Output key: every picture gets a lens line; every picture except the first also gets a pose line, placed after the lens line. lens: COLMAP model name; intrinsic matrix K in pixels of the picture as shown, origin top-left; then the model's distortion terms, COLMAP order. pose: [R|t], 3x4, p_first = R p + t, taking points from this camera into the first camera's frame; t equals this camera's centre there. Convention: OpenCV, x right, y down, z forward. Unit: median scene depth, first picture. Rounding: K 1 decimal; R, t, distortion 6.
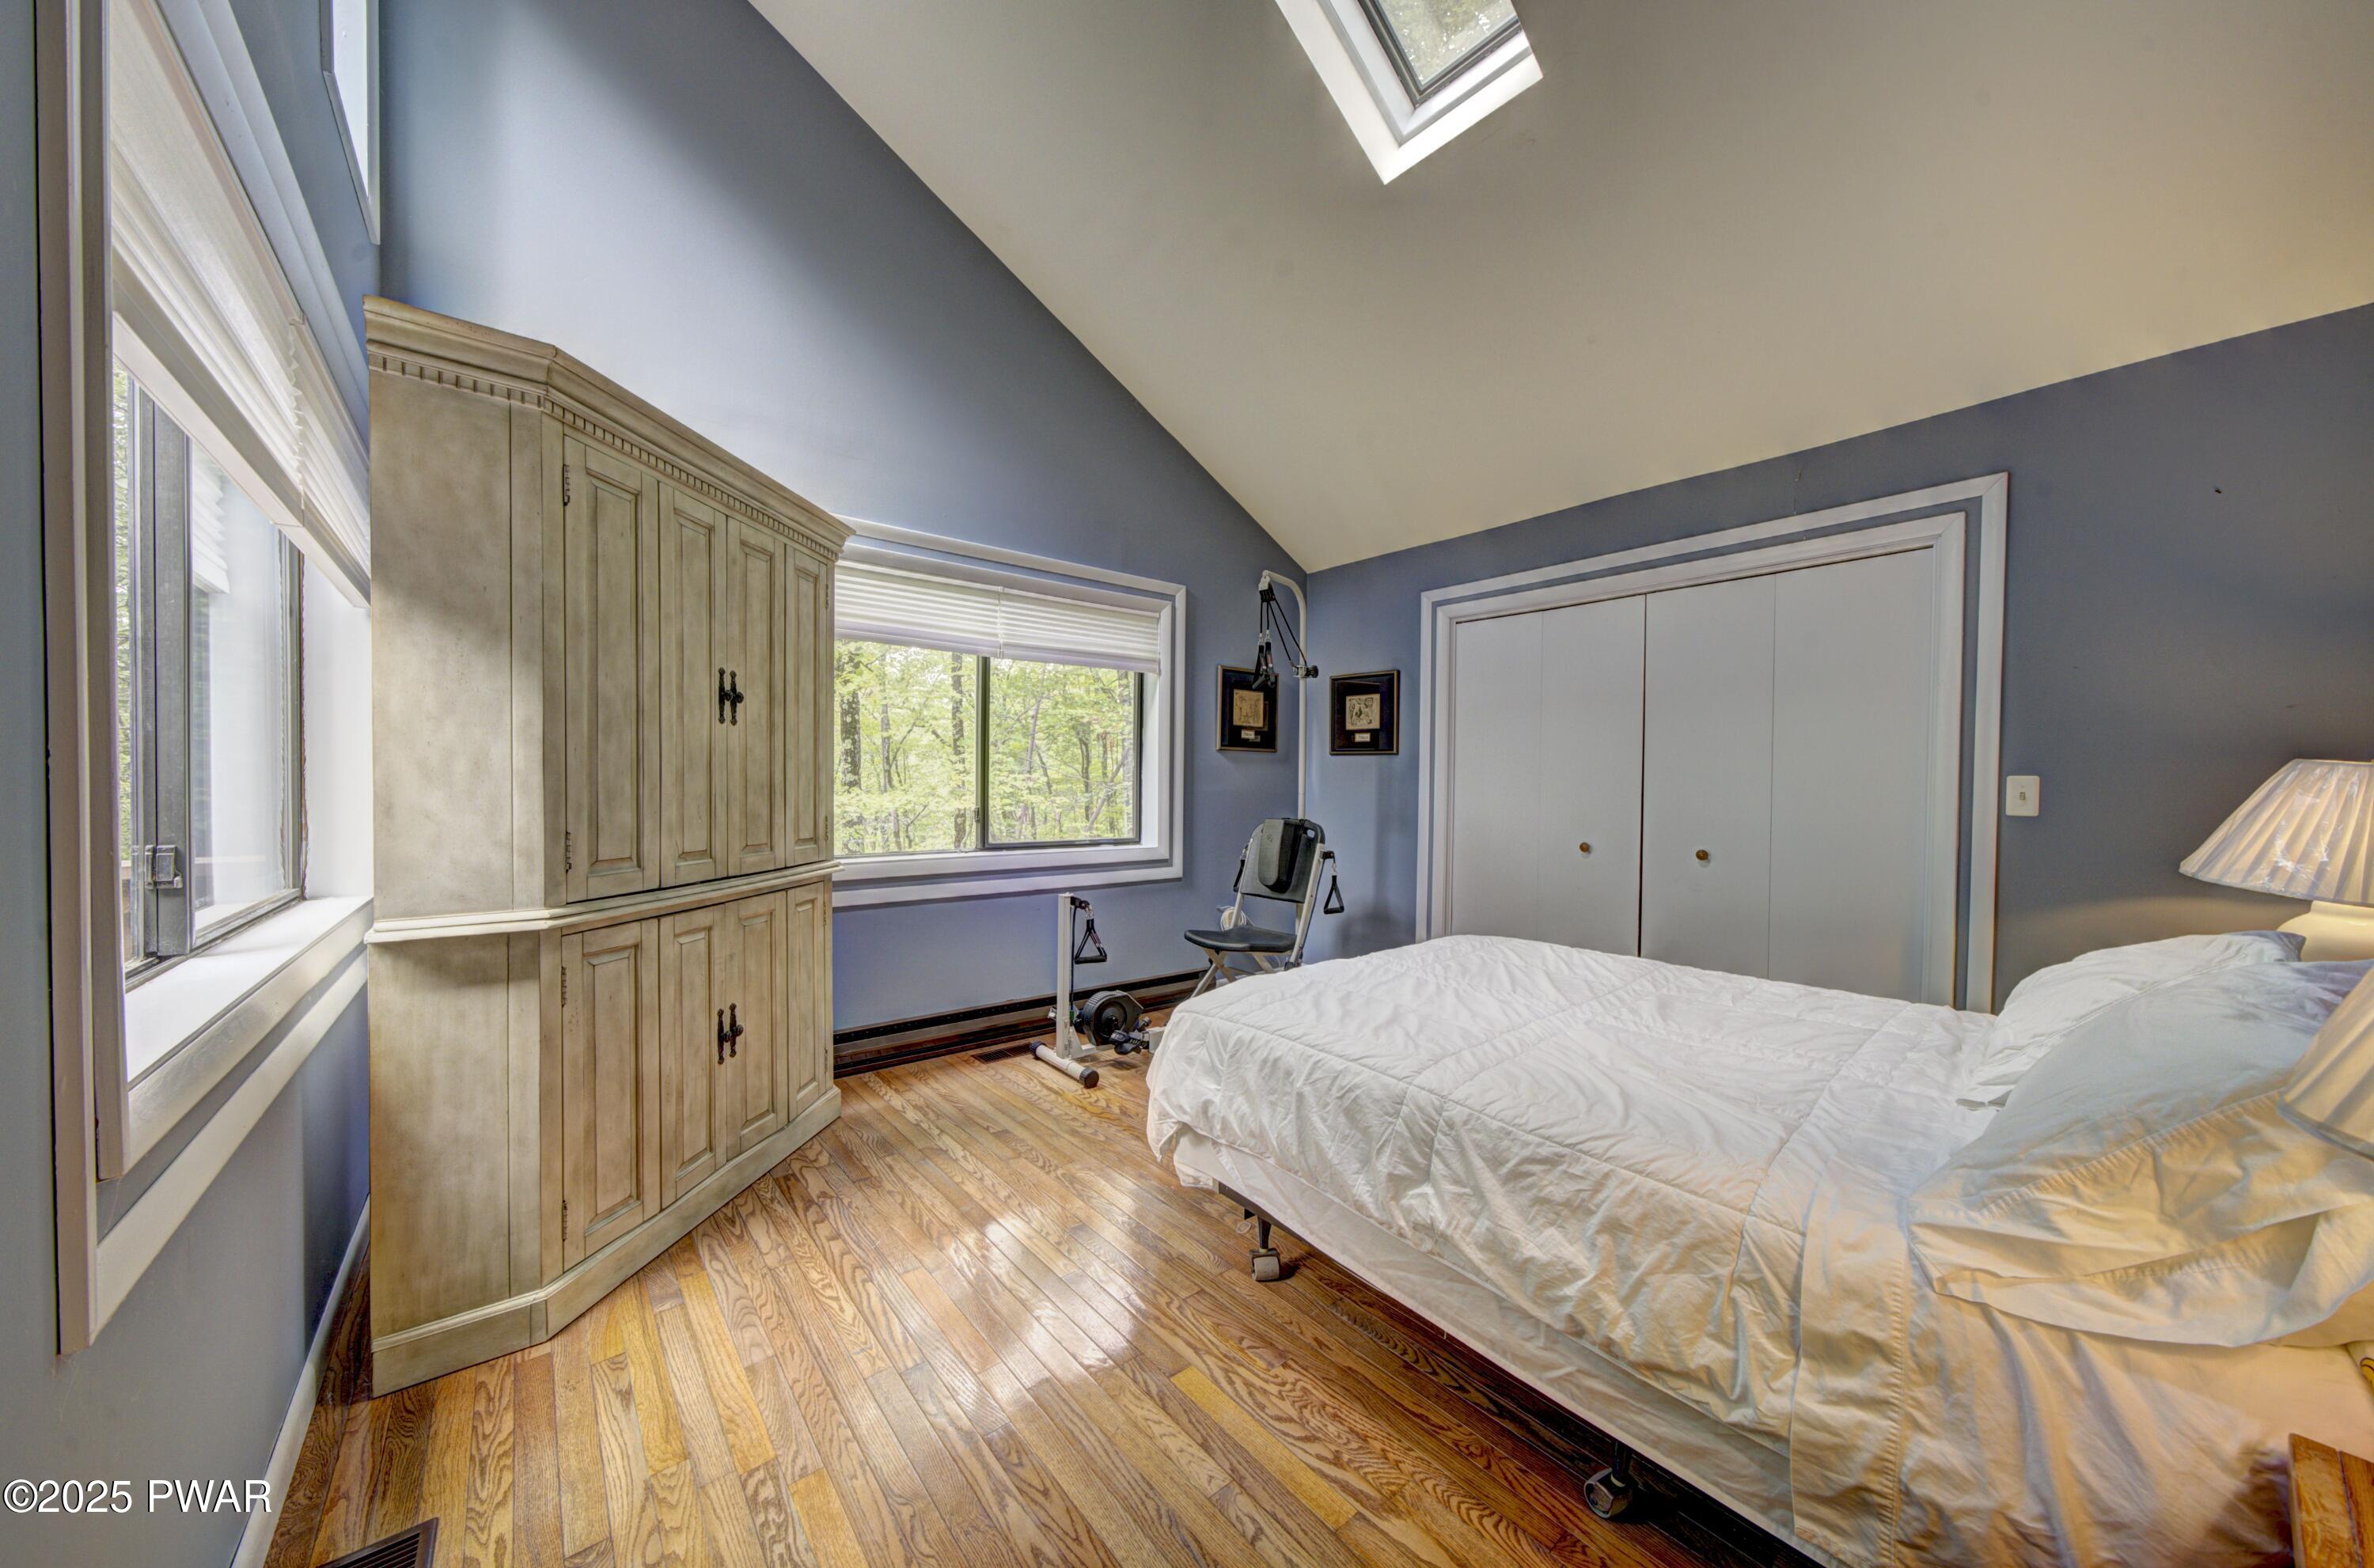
lens RADIAL K [[798.0, 0, 1189.1], [0, 798.0, 793.2], [0, 0, 1]] dist [-0.010632, 0.002741]
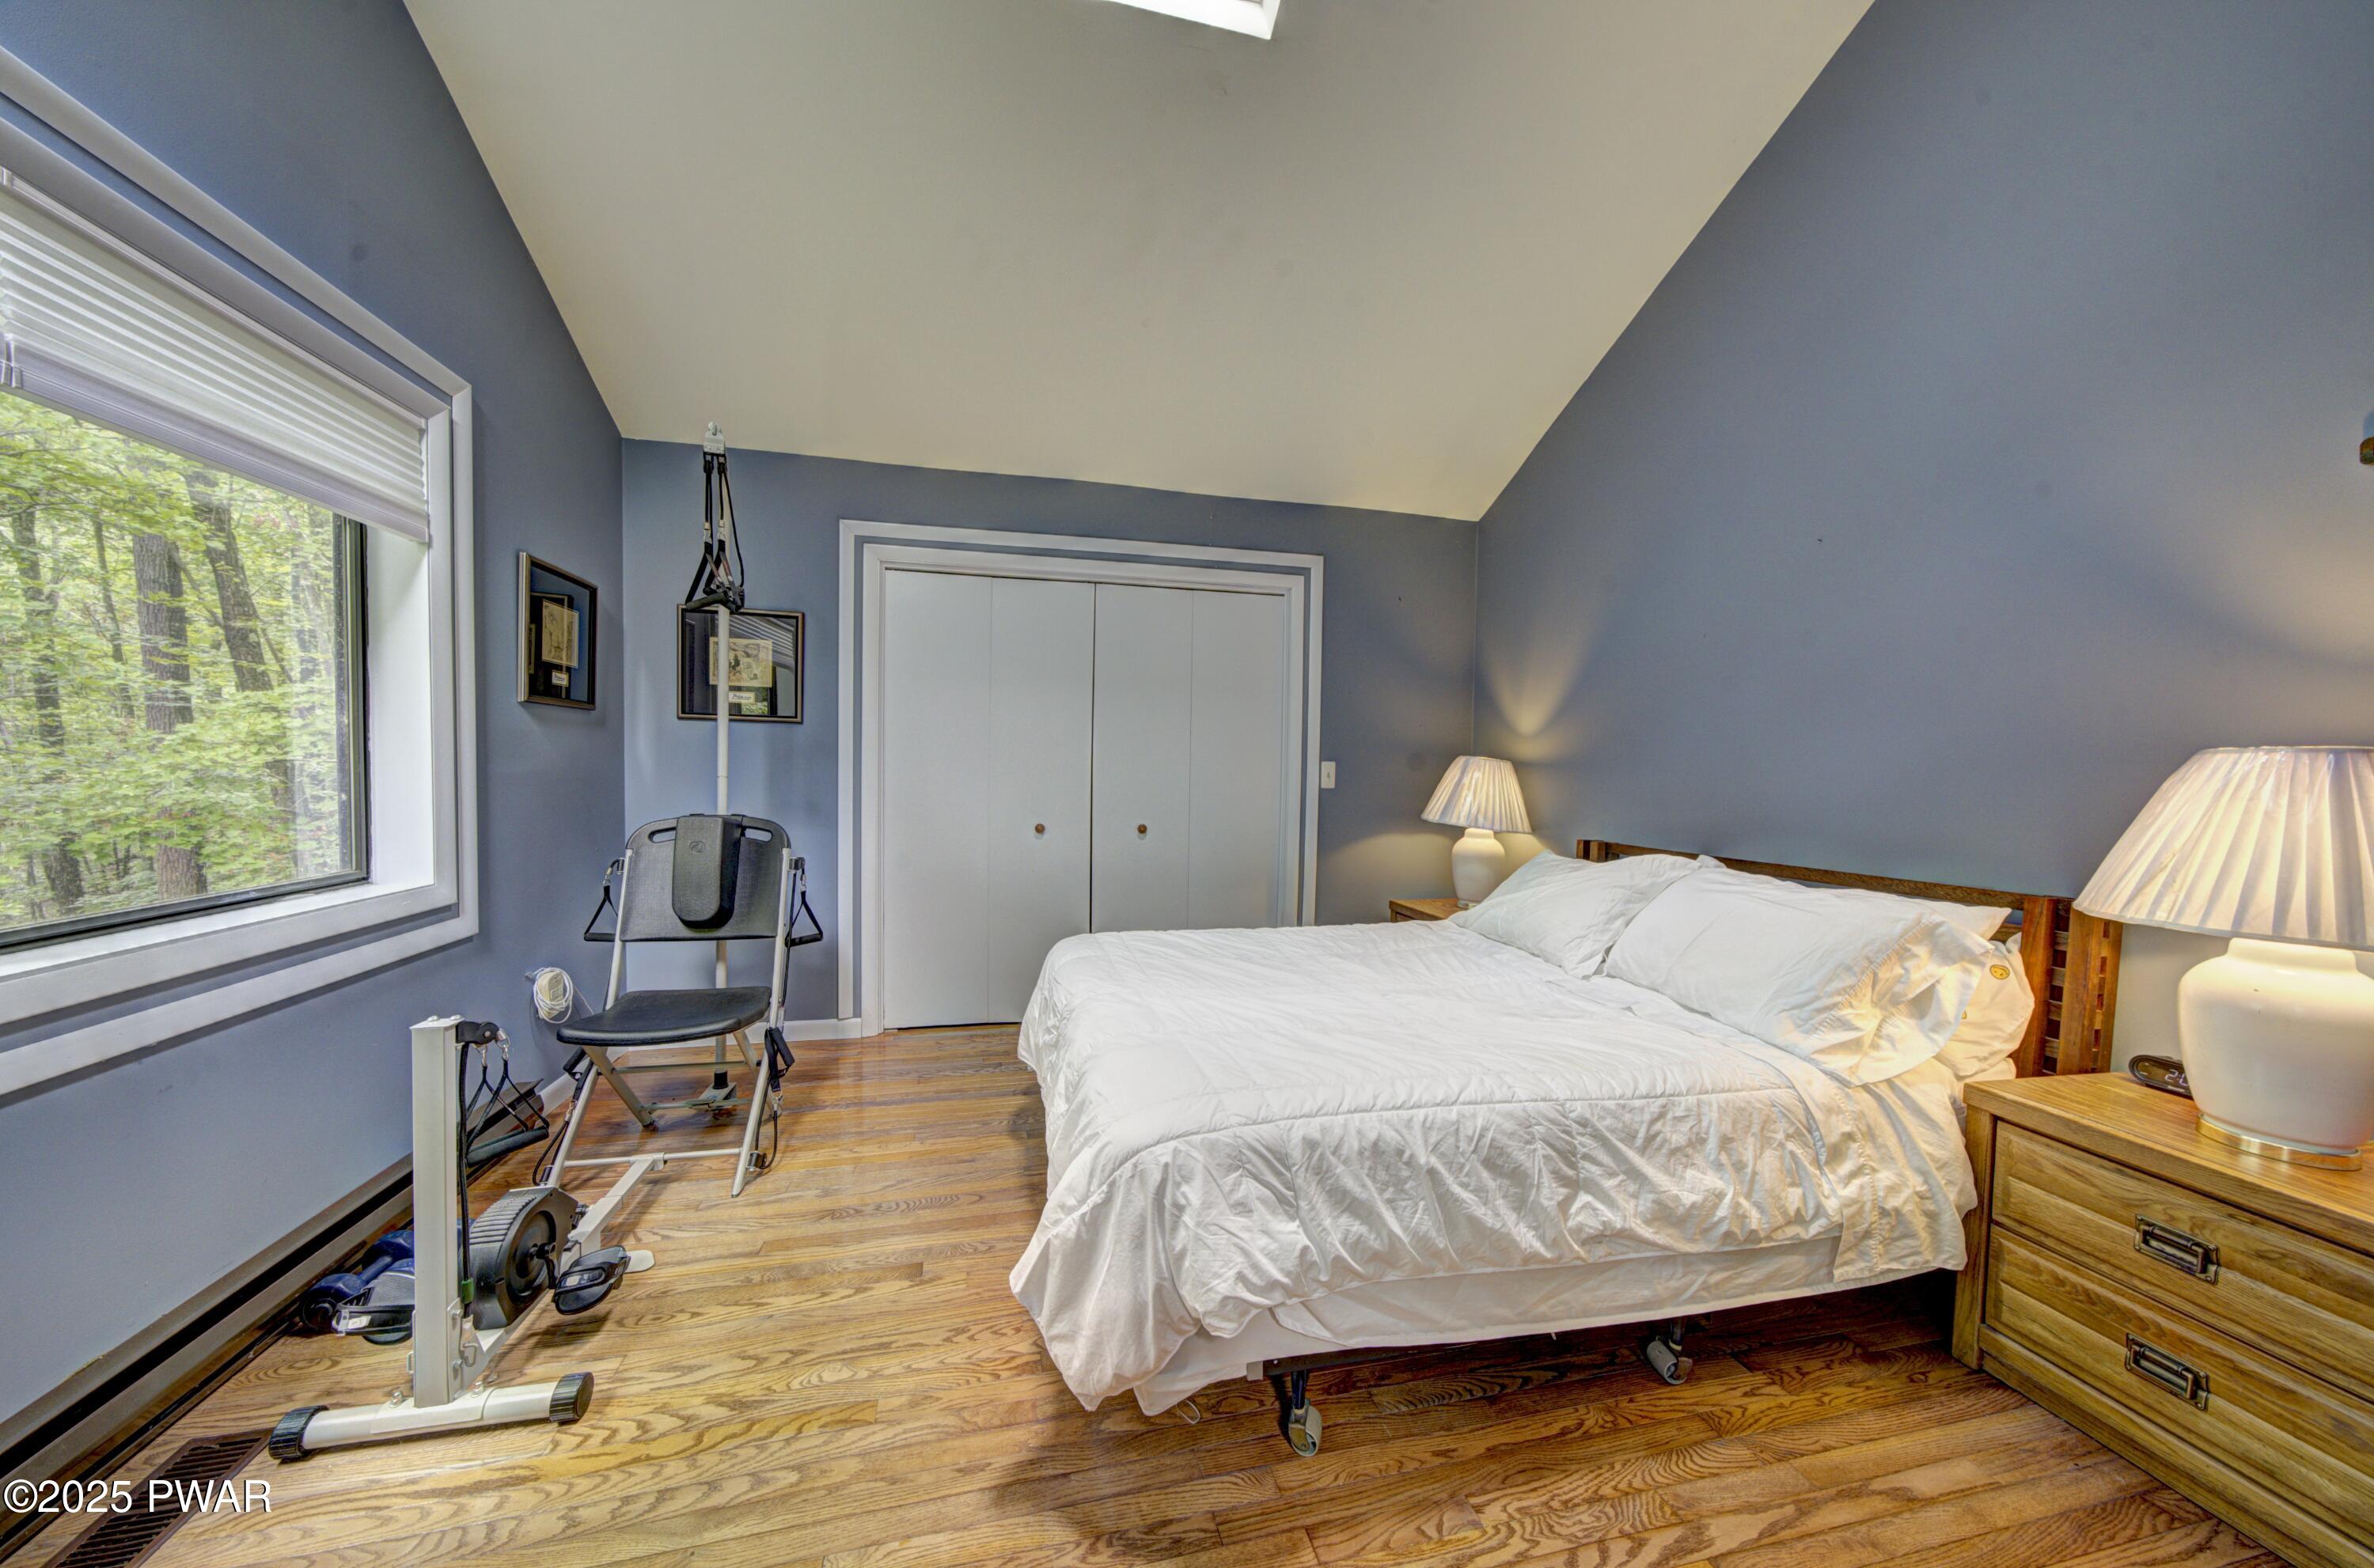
lens RADIAL K [[798.0, 0, 1190.8], [0, 798.0, 783.2], [0, 0, 1]] dist [-0.010632, 0.002741]
pose [[0.454144, -0.021112, 0.890678, -0.475190], [-0.002558, 0.999684, 0.025001, -0.020467], [-0.890925, -0.013633, 0.453947, 0.609149]]
